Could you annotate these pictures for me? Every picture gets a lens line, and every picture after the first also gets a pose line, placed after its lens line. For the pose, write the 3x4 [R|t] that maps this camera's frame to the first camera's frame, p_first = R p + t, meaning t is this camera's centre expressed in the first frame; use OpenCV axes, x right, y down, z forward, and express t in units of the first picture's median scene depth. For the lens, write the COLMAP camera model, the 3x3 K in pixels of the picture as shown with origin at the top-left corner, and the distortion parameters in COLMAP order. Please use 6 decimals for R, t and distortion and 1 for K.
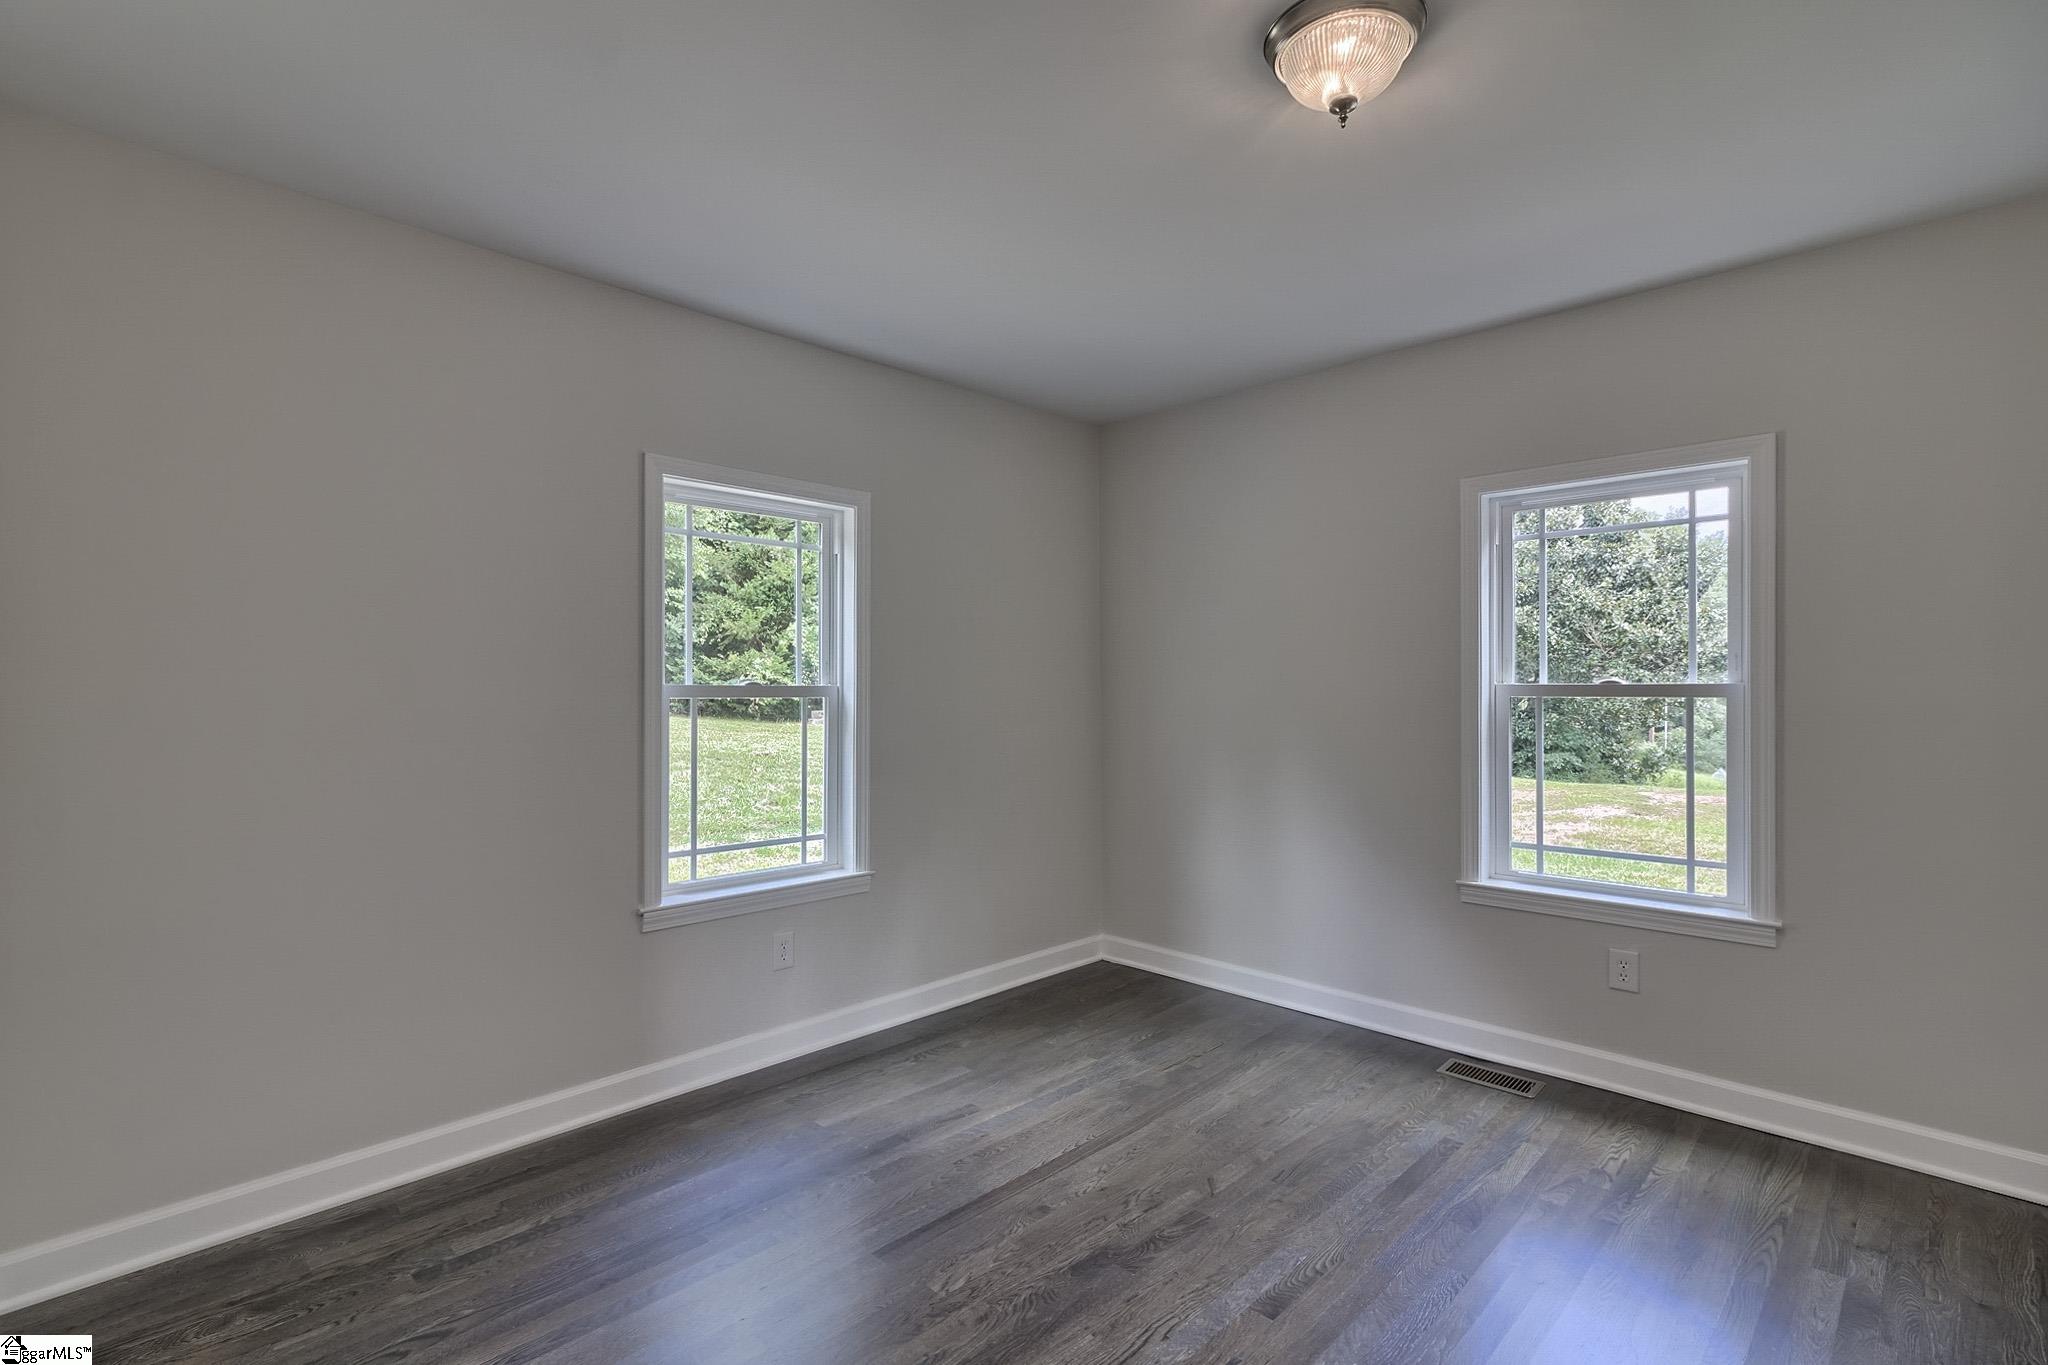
lens RADIAL K [[942.0, 0, 1025.3], [0, 942.0, 697.4], [0, 0, 1]] dist [-0.000787, -0.000249]
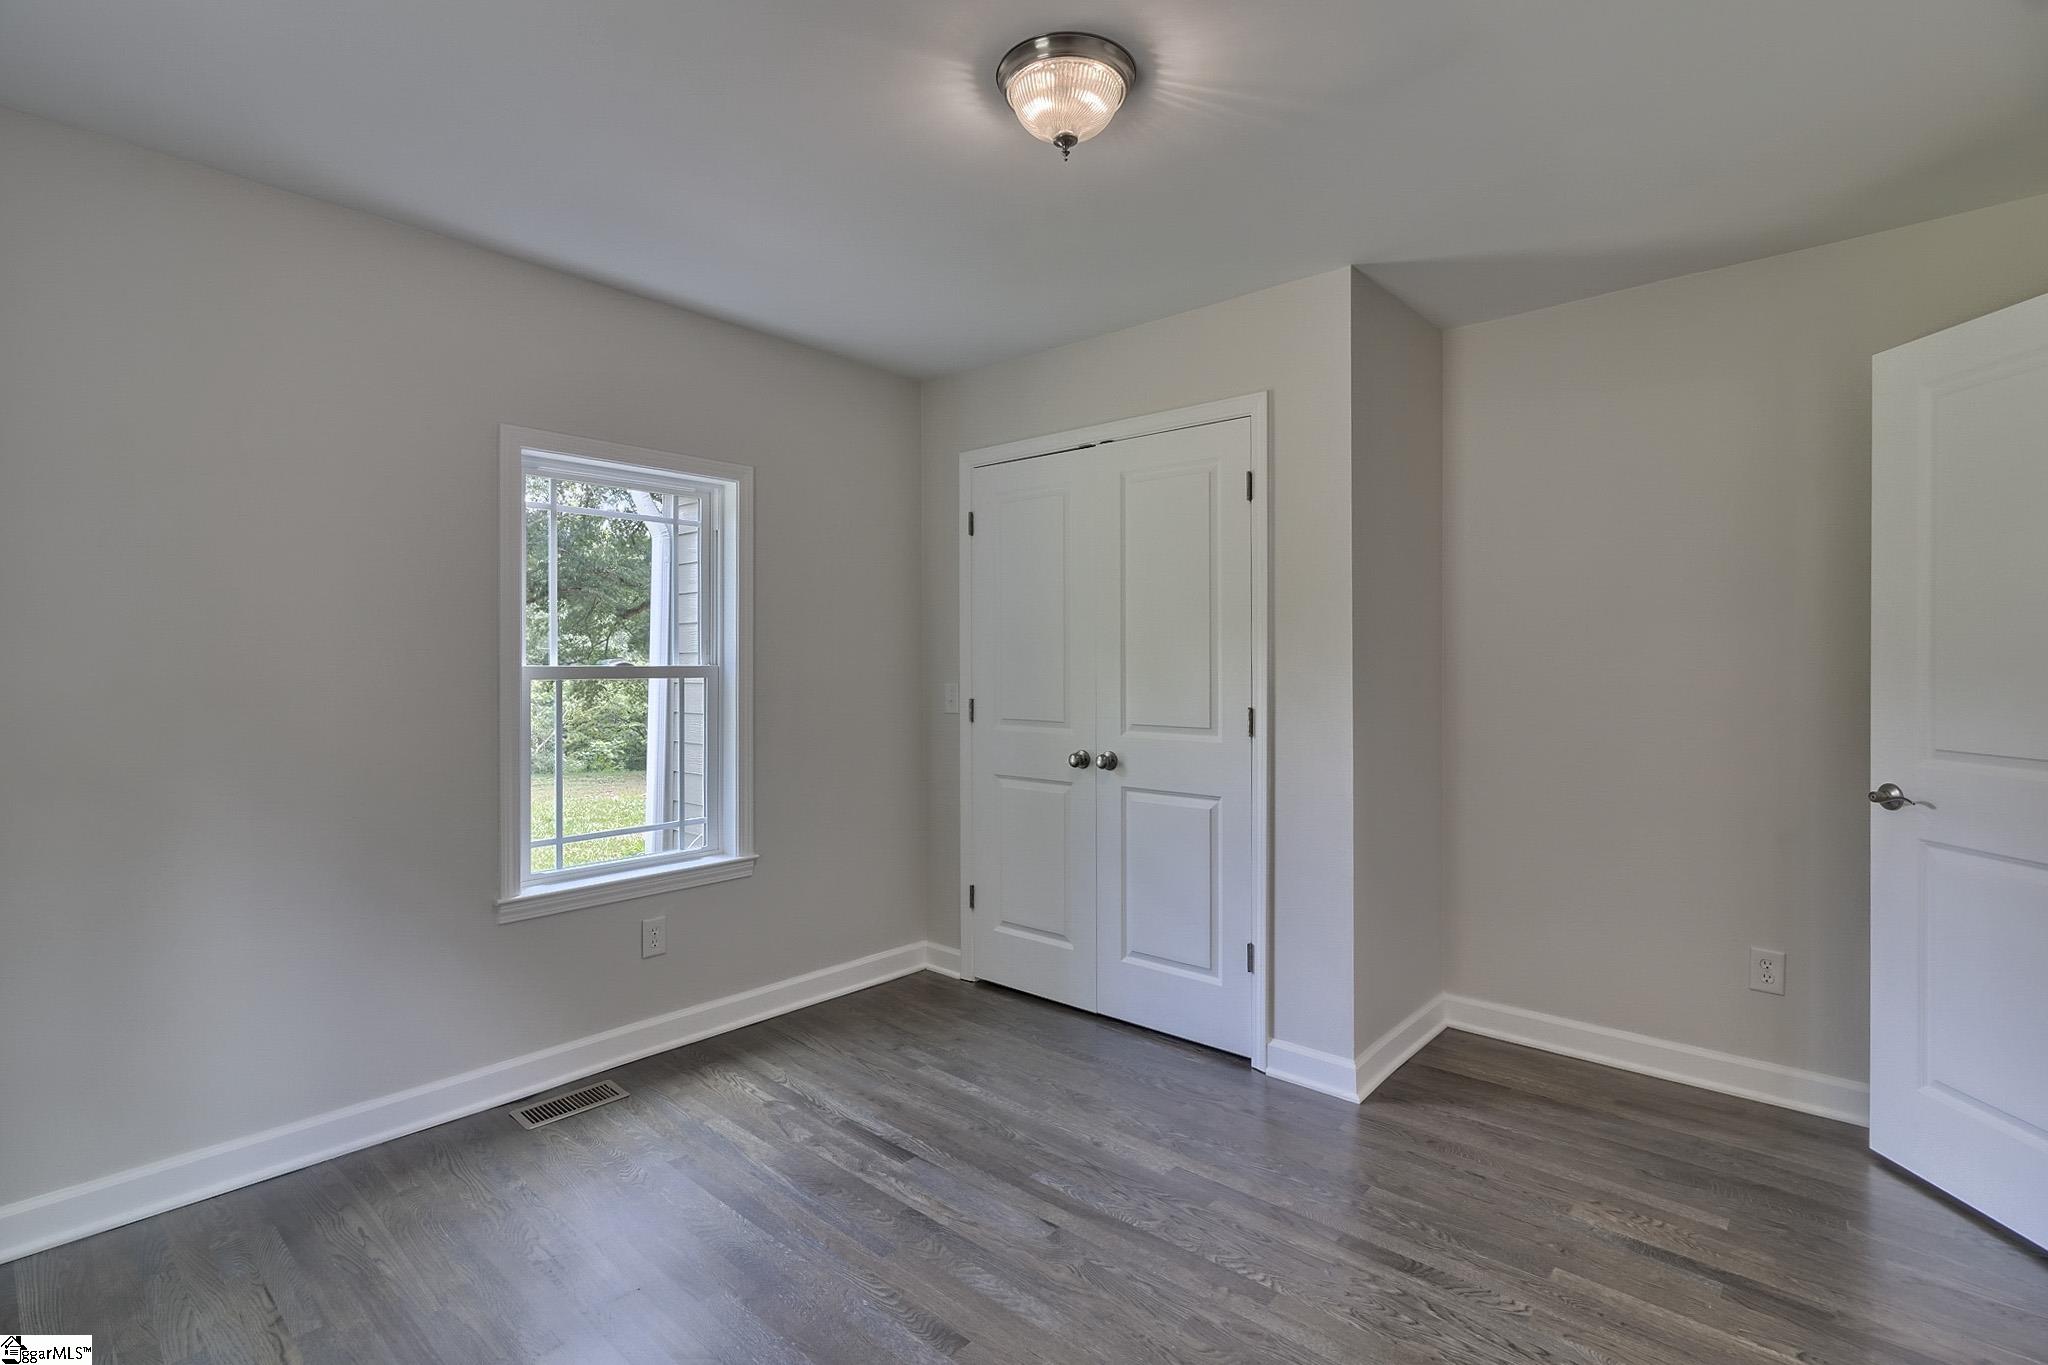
lens RADIAL K [[955.7, 0, 998.0], [0, 955.7, 683.2], [0, 0, 1]] dist [-0.000413, -0.000427]
pose [[-0.050869, -0.010879, 0.998646, -0.436194], [0.003250, 0.999934, 0.011058, -0.006319], [-0.998700, 0.003808, -0.050831, 0.643661]]
